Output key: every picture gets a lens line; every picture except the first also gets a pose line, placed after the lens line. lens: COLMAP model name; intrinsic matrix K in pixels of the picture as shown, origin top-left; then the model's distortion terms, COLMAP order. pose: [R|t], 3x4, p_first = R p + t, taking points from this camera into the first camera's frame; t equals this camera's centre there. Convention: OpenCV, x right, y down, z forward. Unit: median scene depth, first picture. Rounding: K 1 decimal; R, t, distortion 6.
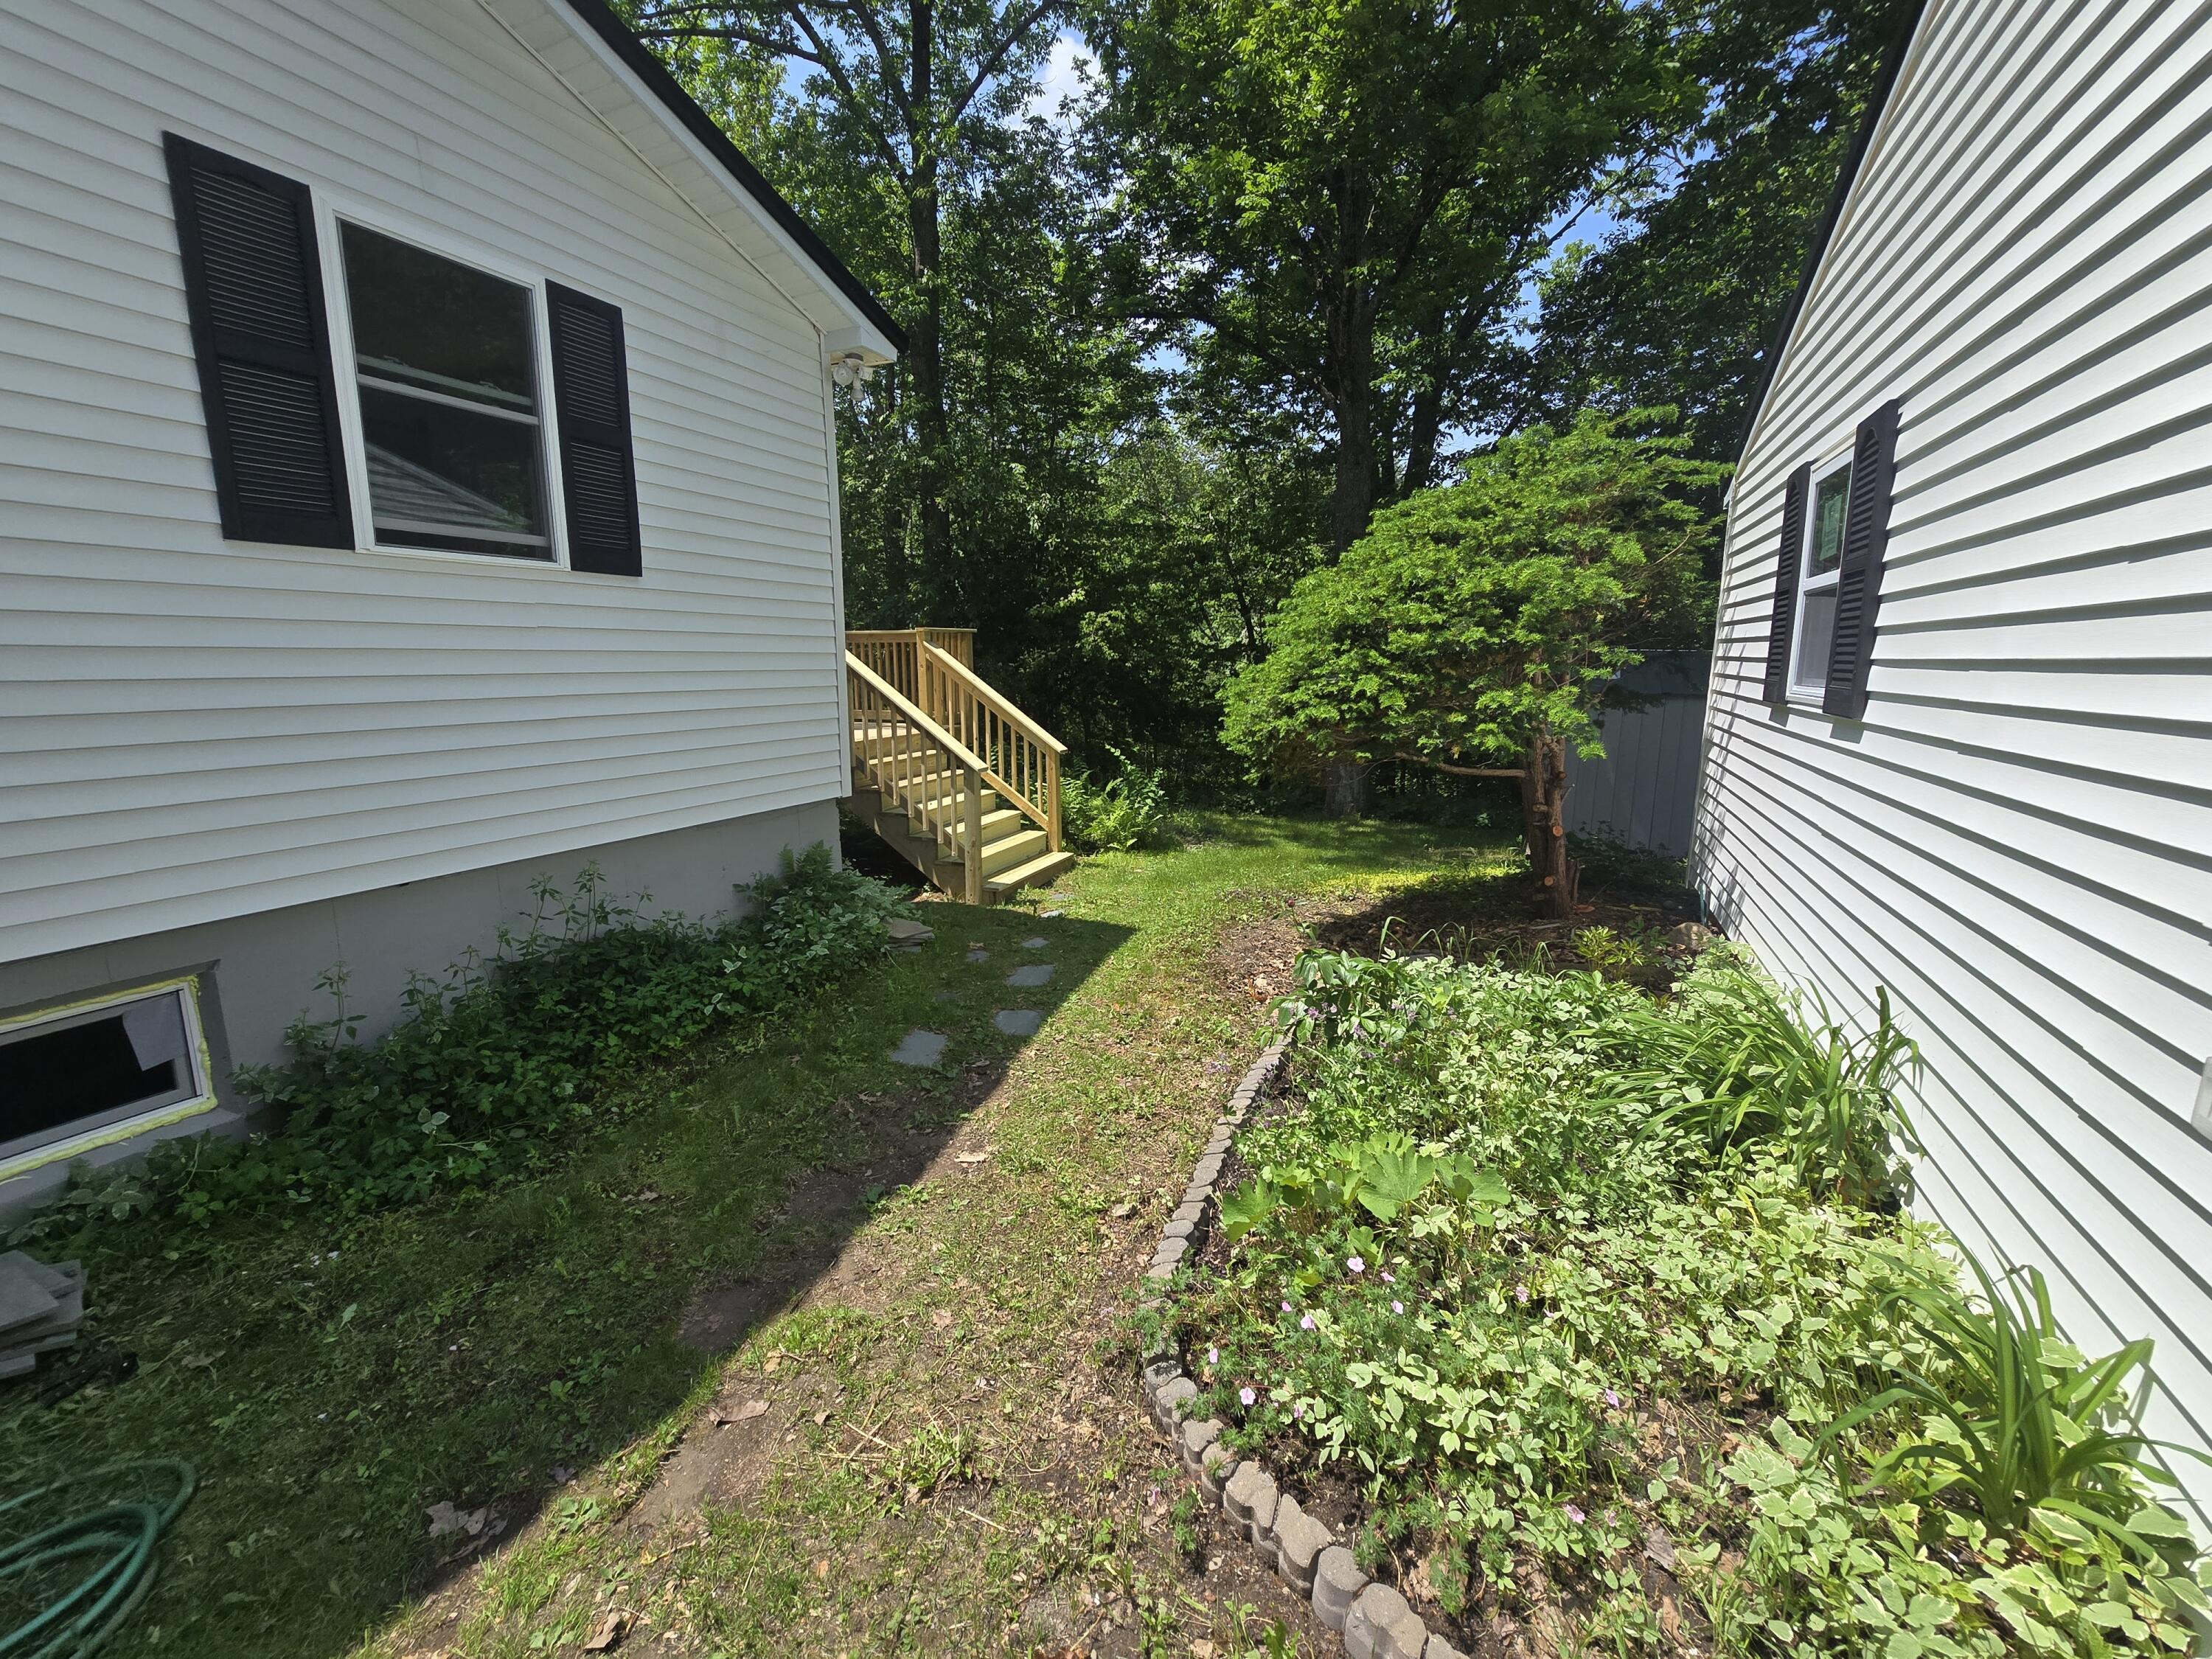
lens RADIAL K [[907.2, 0, 1114.2], [0, 907.2, 817.6], [0, 0, 1]] dist [-0.008063, 0.002081]
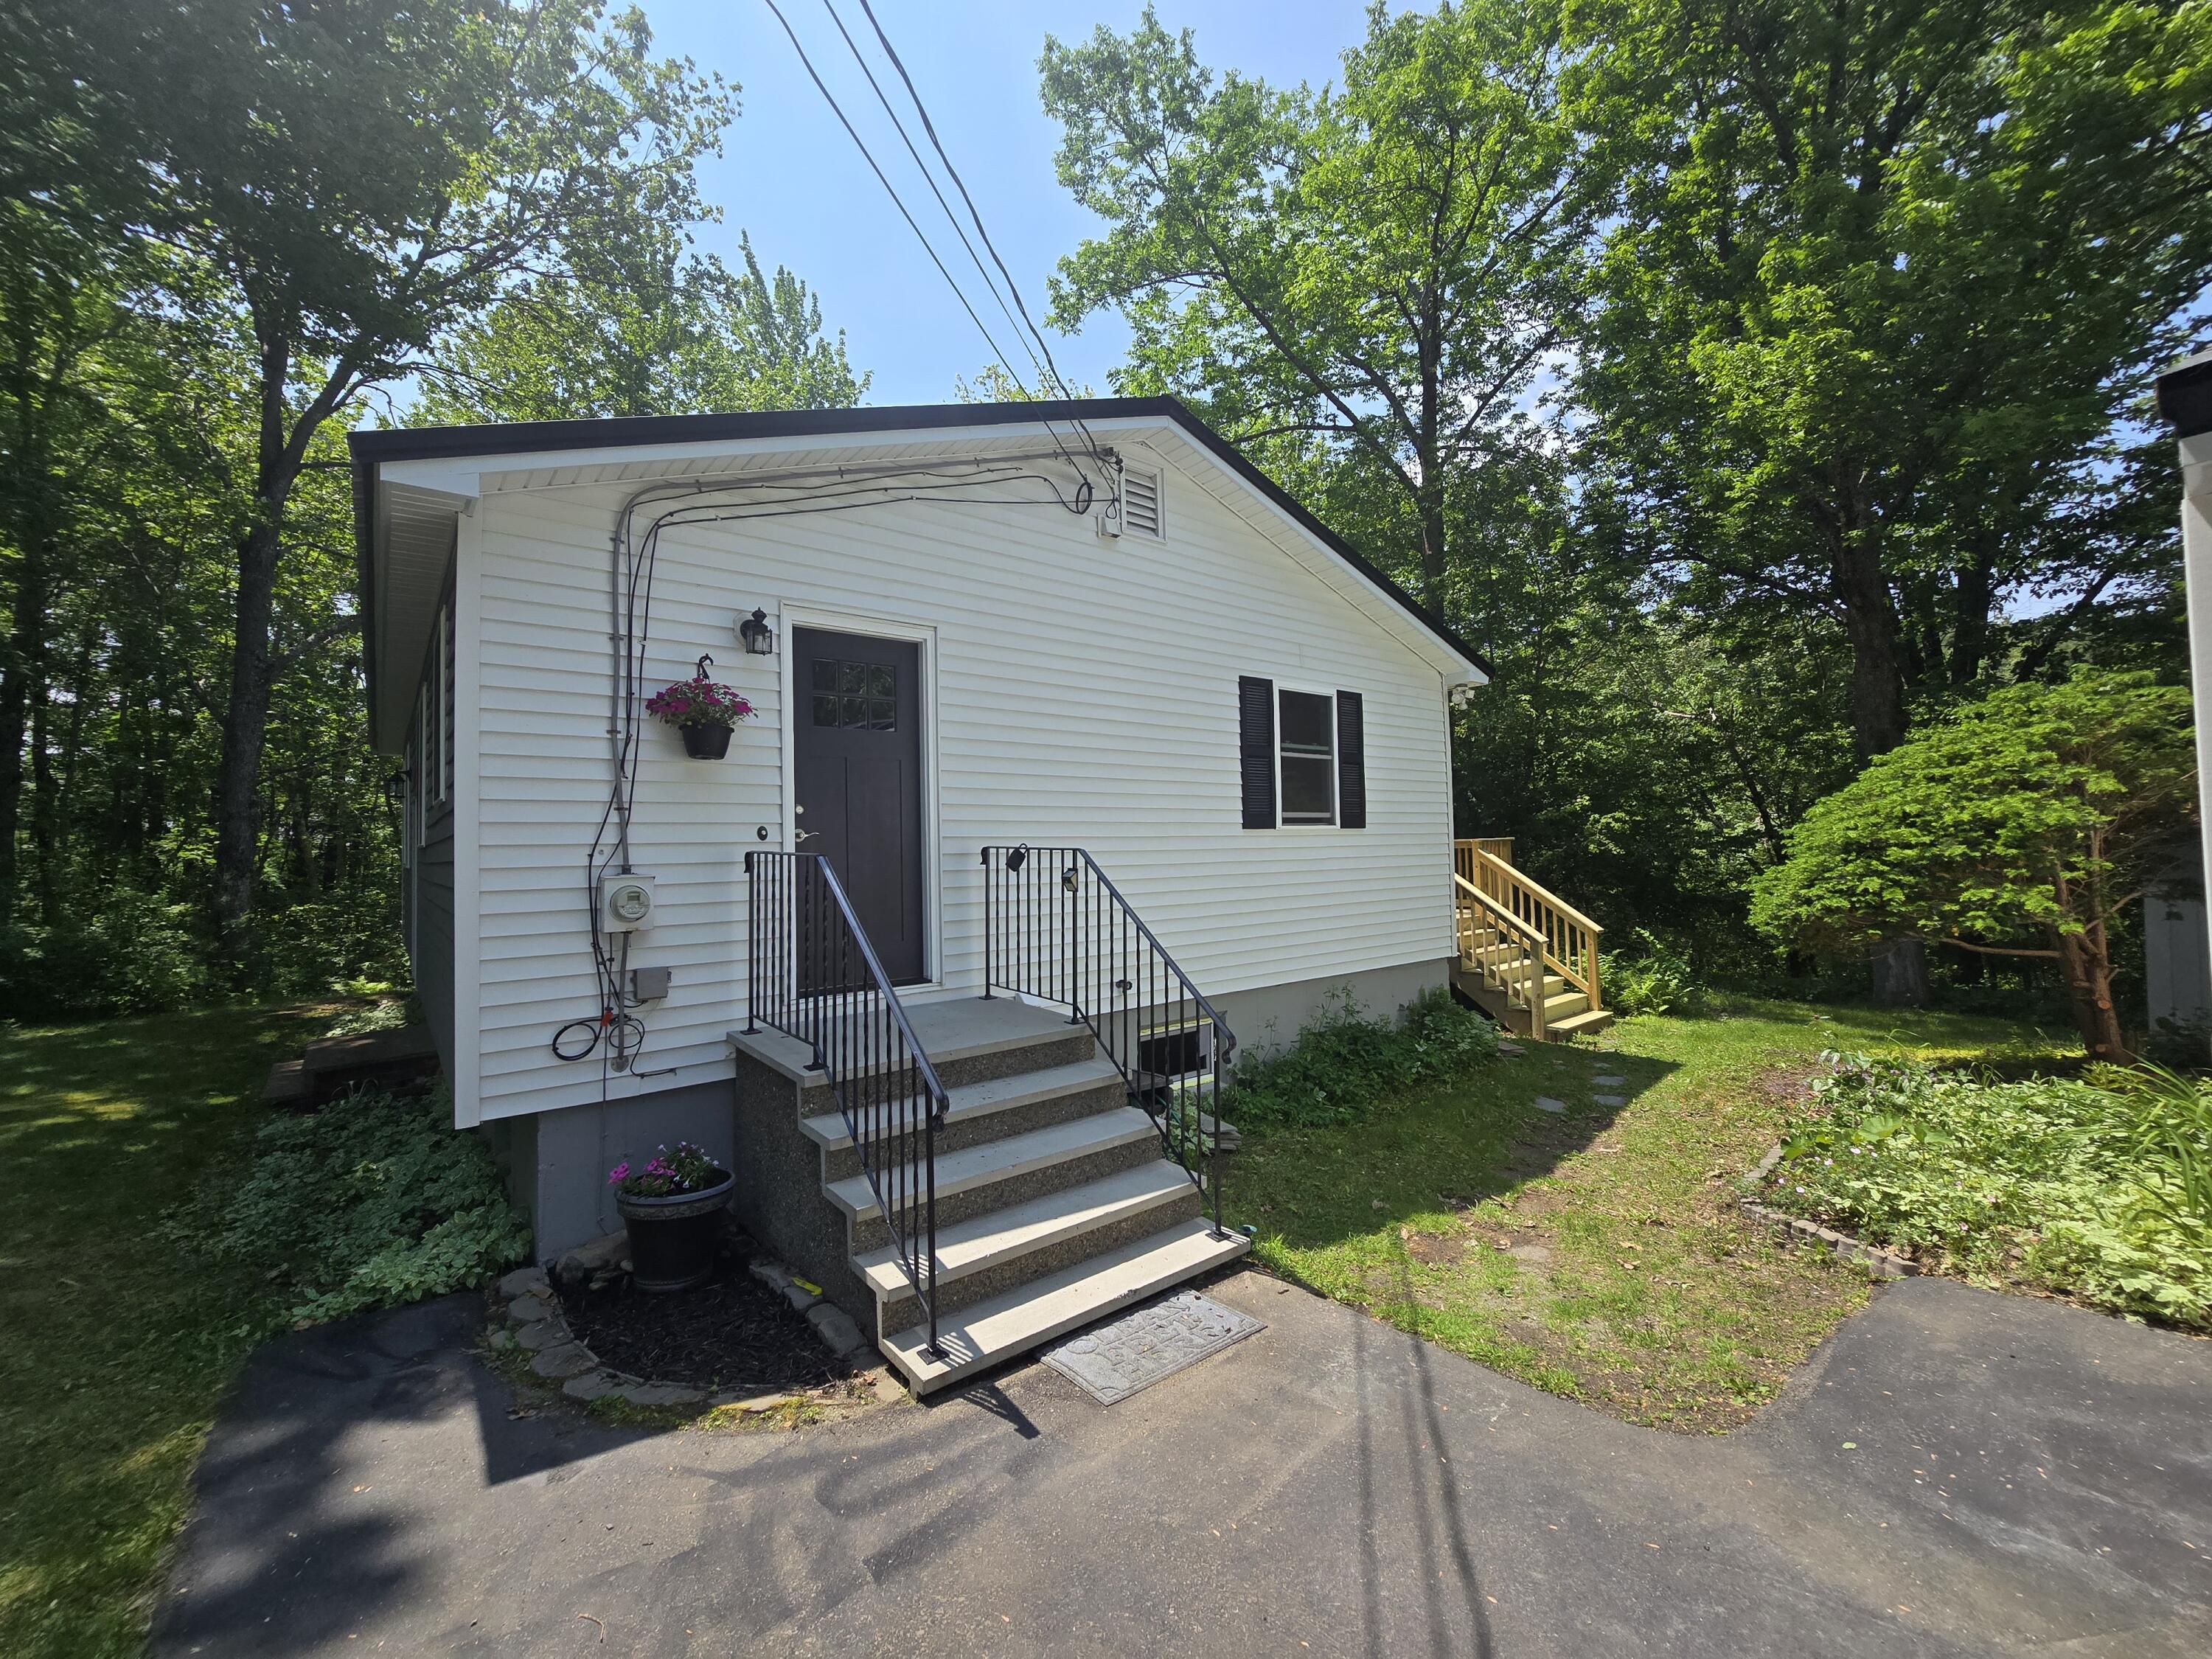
lens RADIAL K [[907.2, 0, 1109.7], [0, 907.2, 815.7], [0, 0, 1]] dist [-0.008063, 0.002081]
pose [[0.886113, -0.040022, -0.461738, -0.120356], [-0.055624, 0.979880, -0.191679, 0.084166], [0.460119, 0.195533, 0.866058, -0.768790]]
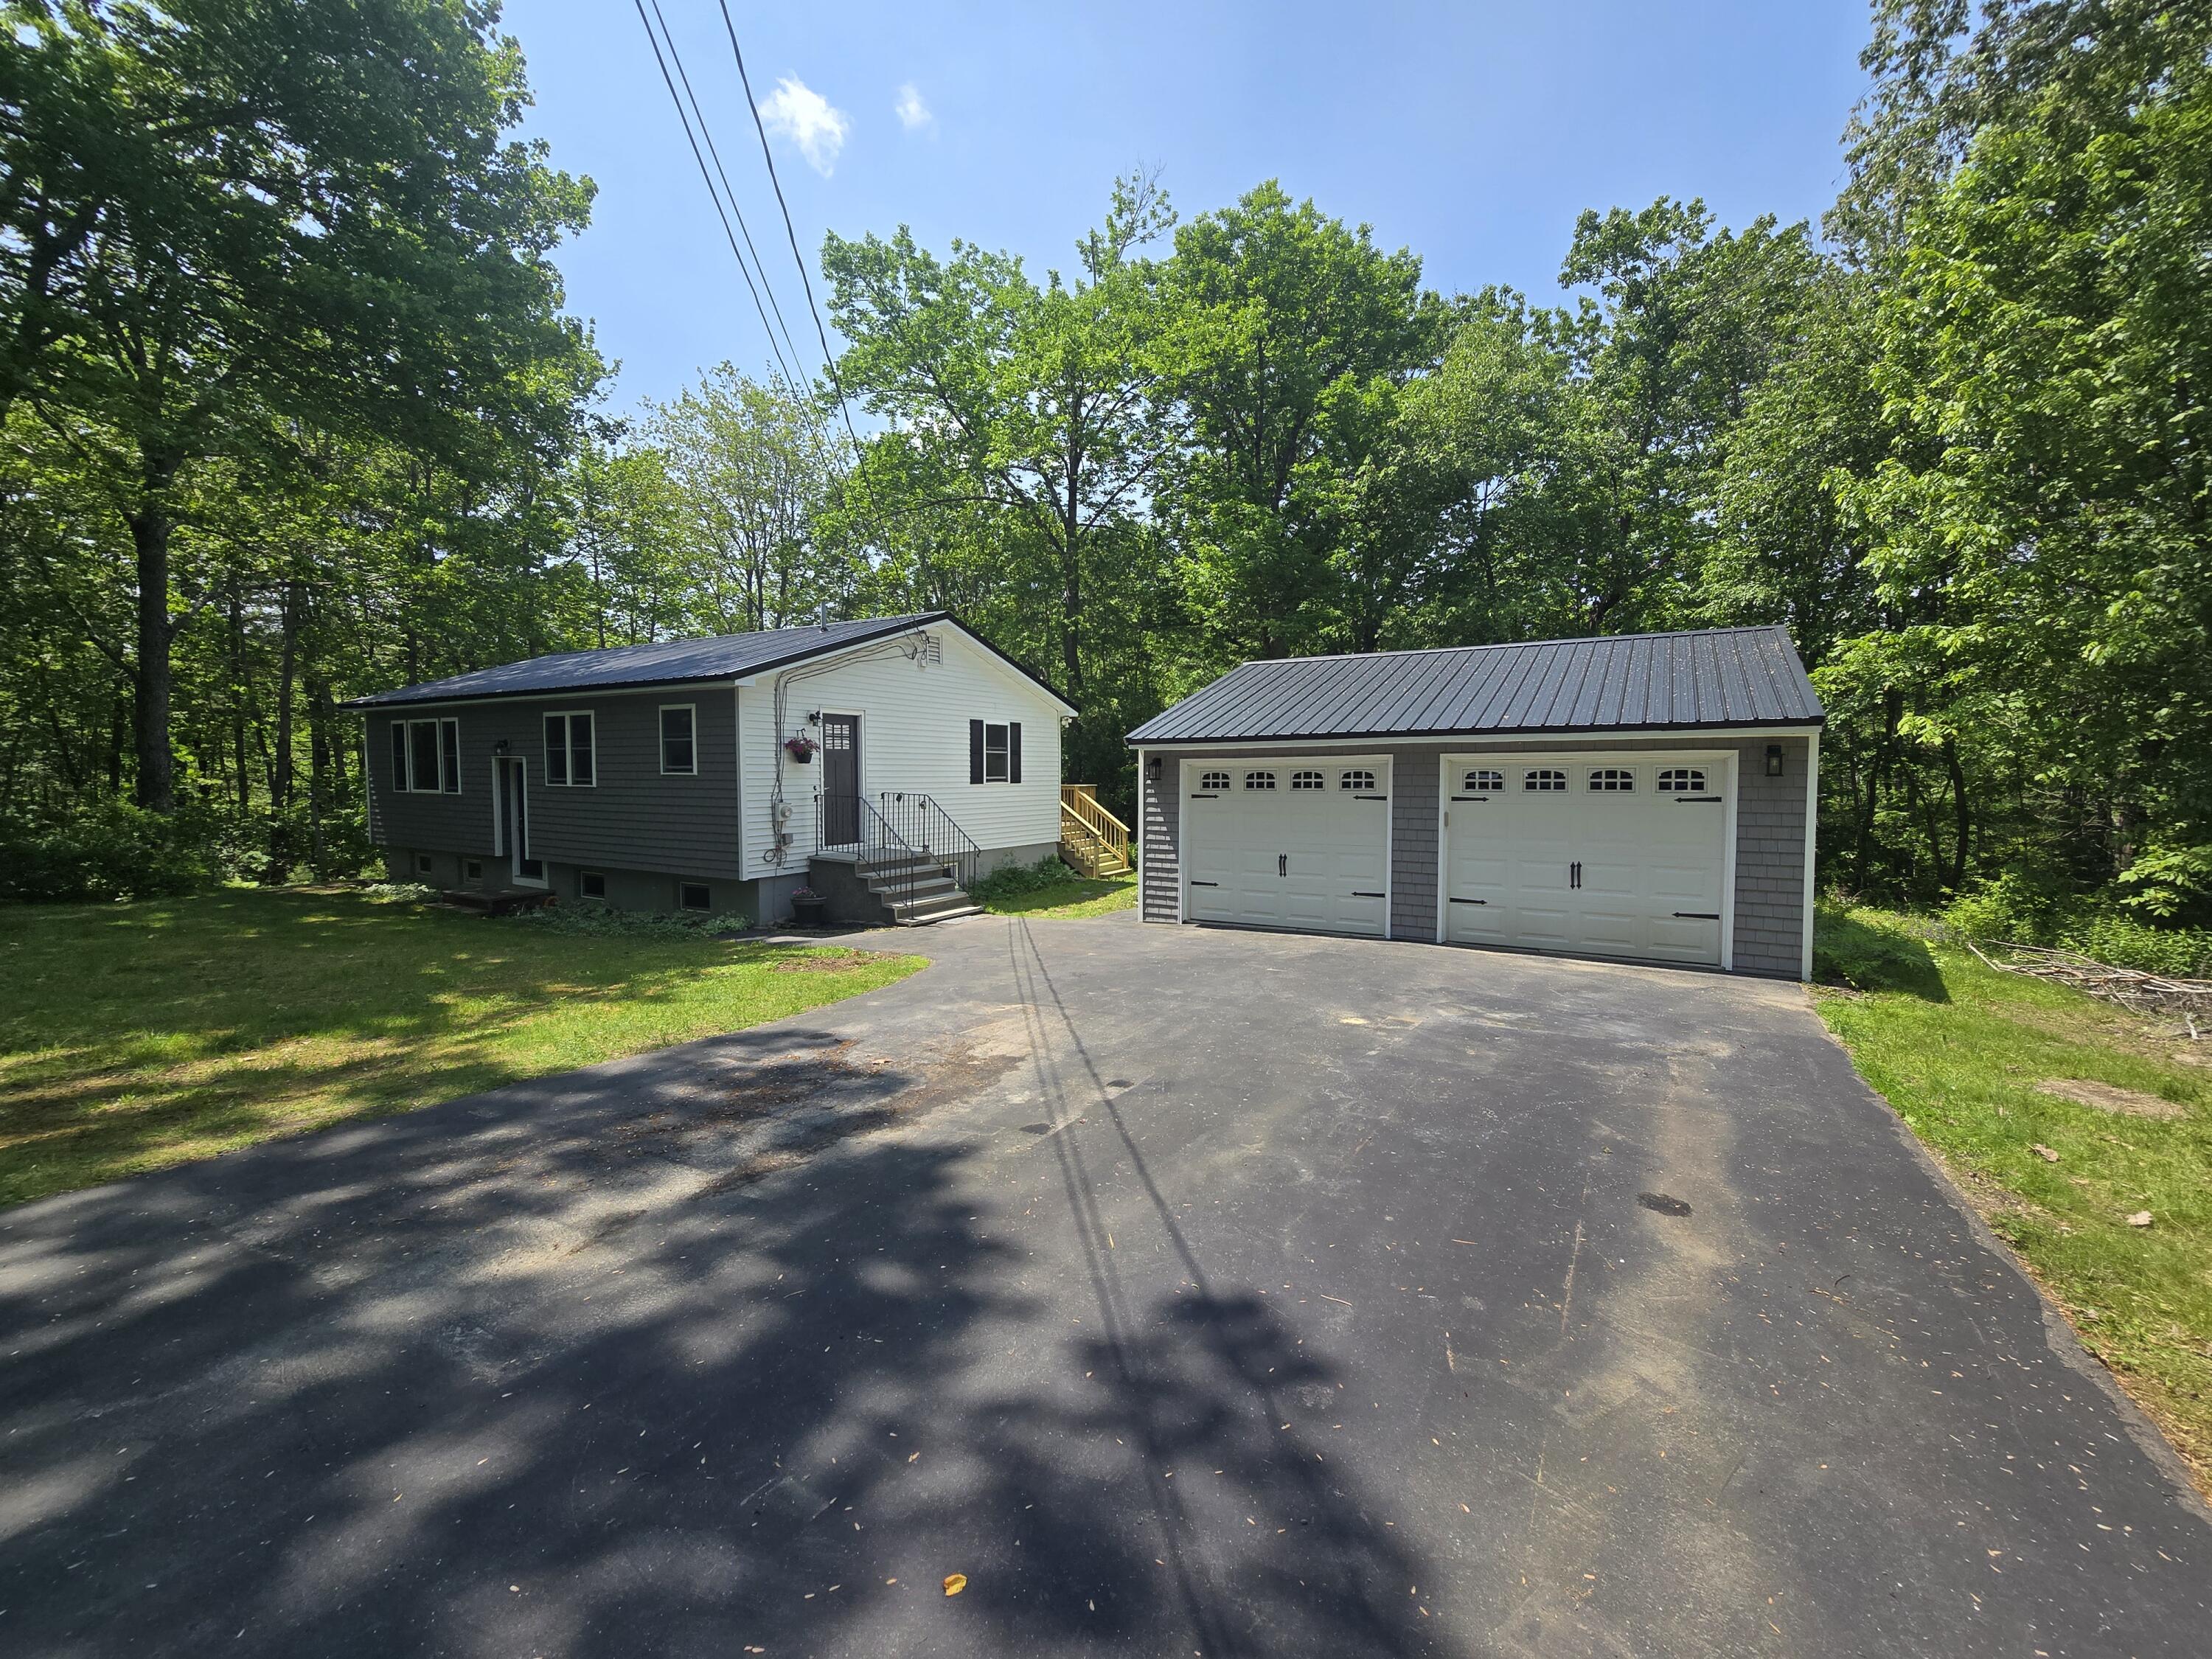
lens RADIAL K [[907.2, 0, 1114.5], [0, 907.2, 817.2], [0, 0, 1]] dist [-0.008063, 0.002081]
pose [[0.993823, 0.003389, -0.110925, 0.335889], [-0.016839, 0.992566, -0.120538, 0.352104], [0.109692, 0.121661, 0.986492, -2.784128]]
